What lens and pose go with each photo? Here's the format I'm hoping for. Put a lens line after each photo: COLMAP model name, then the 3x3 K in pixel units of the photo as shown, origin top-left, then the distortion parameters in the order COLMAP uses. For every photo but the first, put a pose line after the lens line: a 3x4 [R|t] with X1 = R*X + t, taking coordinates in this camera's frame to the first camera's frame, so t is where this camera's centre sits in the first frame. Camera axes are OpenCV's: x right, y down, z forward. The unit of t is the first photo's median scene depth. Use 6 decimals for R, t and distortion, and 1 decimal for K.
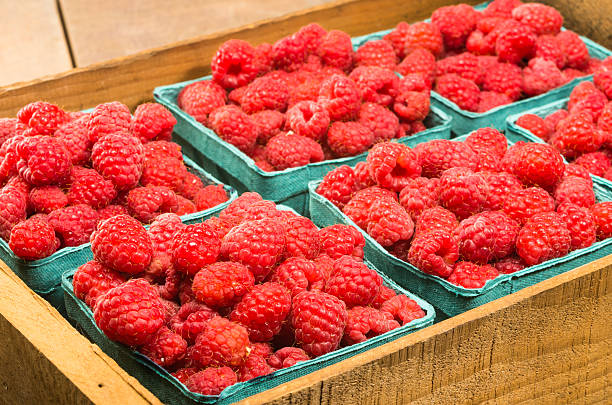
lens RADIAL K [[1648.4, 0, 306.0], [0, 1648.4, 202.5], [0, 0, 1]] dist [-0.080522, -0.511852]
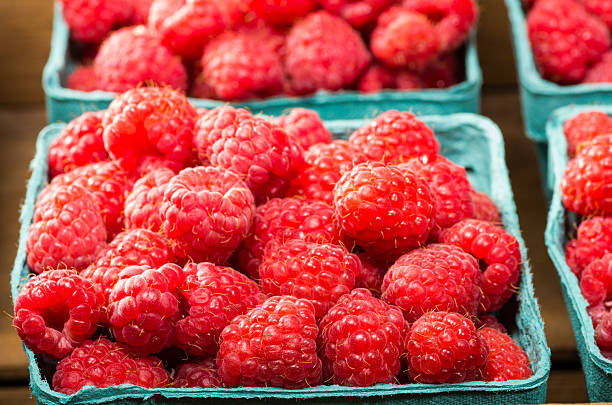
lens RADIAL K [[2971.6, 0, 306.0], [0, 2971.6, 202.5], [0, 0, 1]] dist [0.111170, 2.279786]
pose [[0.829234, 0.271795, -0.488364, 0.498262], [-0.237585, 0.962334, 0.132164, -0.122512], [0.505890, 0.006433, 0.862574, 0.171046]]
